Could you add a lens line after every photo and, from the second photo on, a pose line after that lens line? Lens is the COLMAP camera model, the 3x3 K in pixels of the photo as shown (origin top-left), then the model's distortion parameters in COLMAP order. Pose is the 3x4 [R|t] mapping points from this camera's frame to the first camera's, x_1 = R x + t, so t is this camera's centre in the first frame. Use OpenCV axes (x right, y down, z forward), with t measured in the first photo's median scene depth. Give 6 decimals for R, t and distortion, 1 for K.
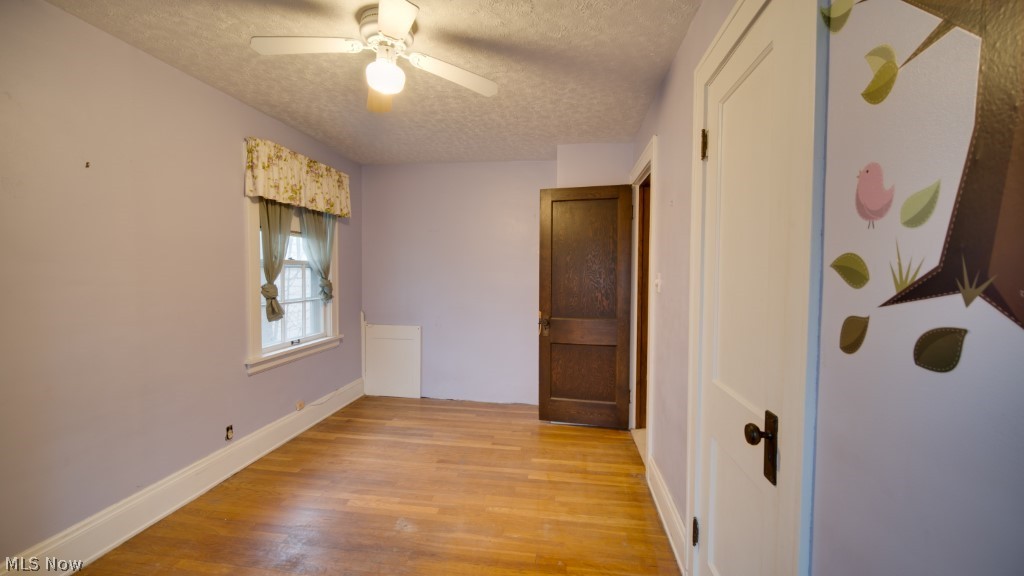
lens RADIAL K [[408.5, 0, 512.2], [0, 408.5, 287.1], [0, 0, 1]] dist [0.003602, 0.000142]
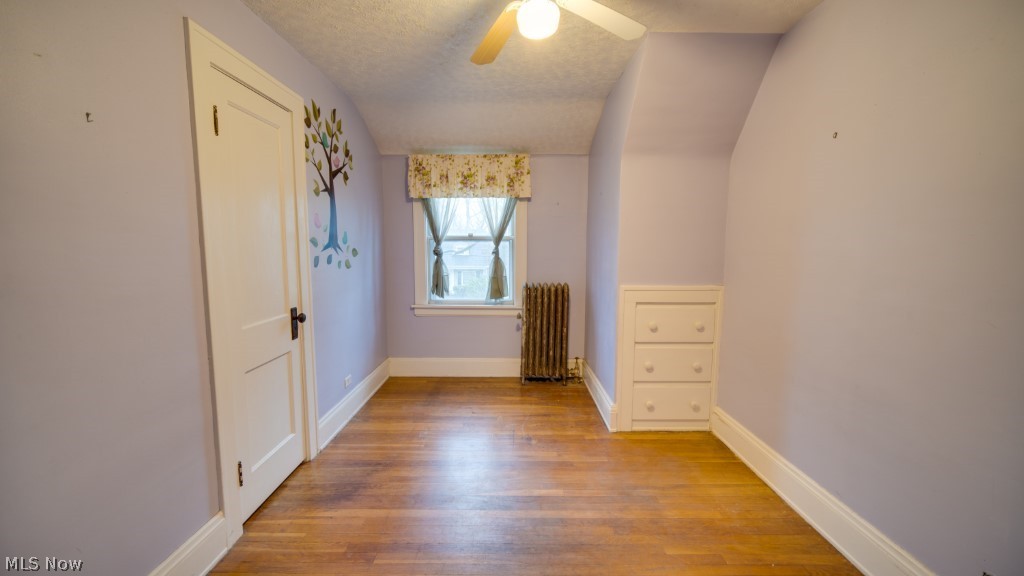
lens RADIAL K [[408.5, 0, 511.4], [0, 408.5, 289.4], [0, 0, 1]] dist [0.003602, 0.000142]
pose [[-0.989471, 0.010593, -0.144343, -0.300093], [-0.009665, 0.990256, 0.138926, -0.144958], [0.144408, 0.138858, -0.979727, 4.662007]]
